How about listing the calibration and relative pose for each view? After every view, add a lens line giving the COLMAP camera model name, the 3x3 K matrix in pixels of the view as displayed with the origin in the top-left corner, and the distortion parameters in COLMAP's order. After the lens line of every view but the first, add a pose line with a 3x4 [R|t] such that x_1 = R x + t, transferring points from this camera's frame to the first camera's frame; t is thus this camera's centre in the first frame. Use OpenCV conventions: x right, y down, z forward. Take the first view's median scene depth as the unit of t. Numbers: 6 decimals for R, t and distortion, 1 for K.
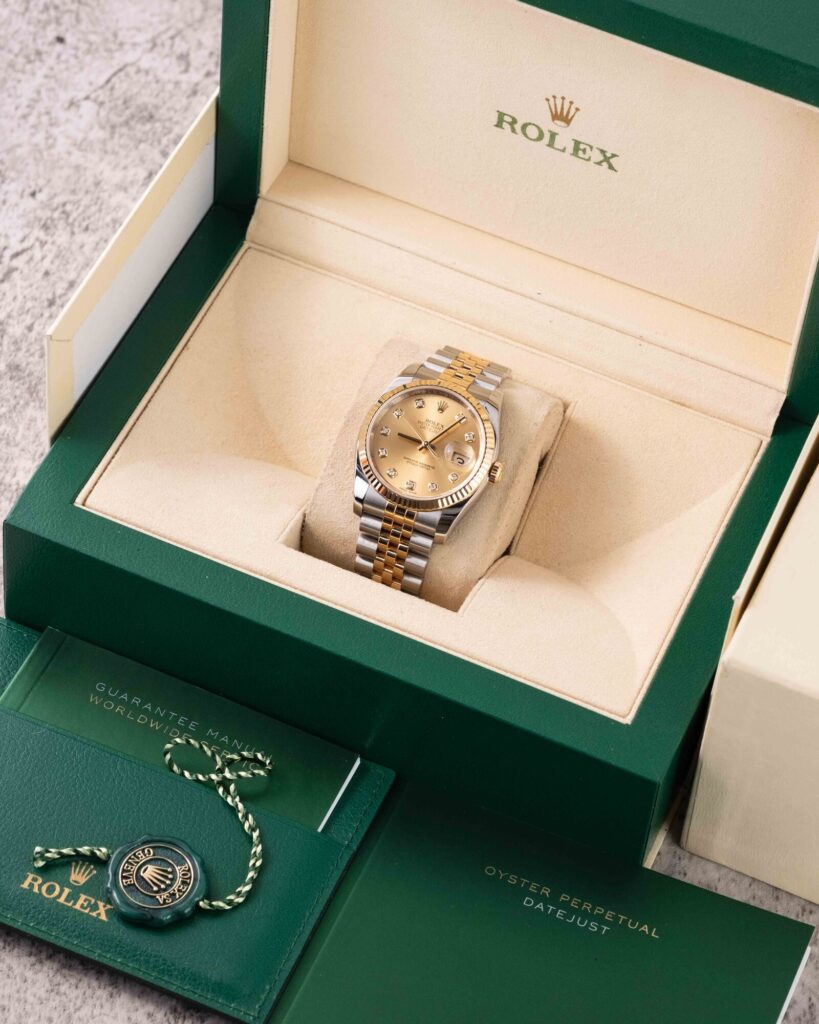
lens RADIAL K [[4023.6, 0, 409.5], [0, 4023.6, 512.0], [0, 0, 1]] dist [0.159578, 0.670390]
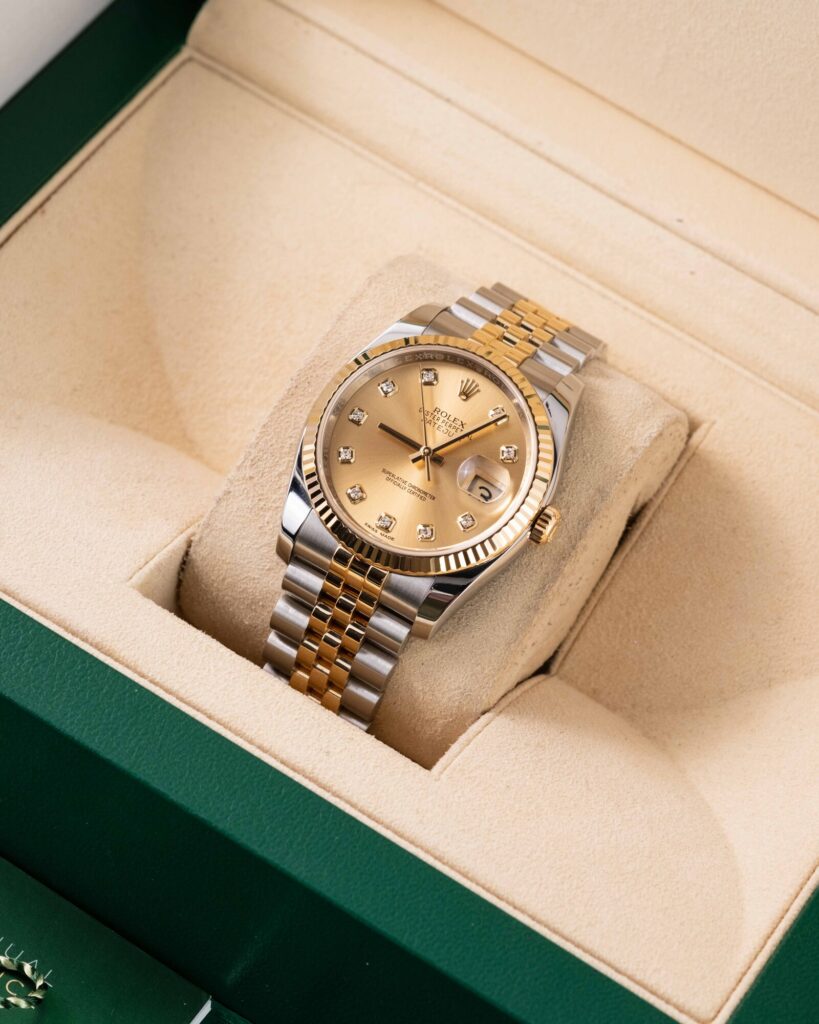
lens RADIAL K [[4023.6, 0, 409.5], [0, 4023.6, 512.0], [0, 0, 1]] dist [0.159578, 0.670390]
pose [[0.985616, 0.166643, -0.028120, 0.018255], [-0.166561, 0.986017, 0.005267, -0.011314], [0.028604, -0.000507, 0.999591, 0.454074]]
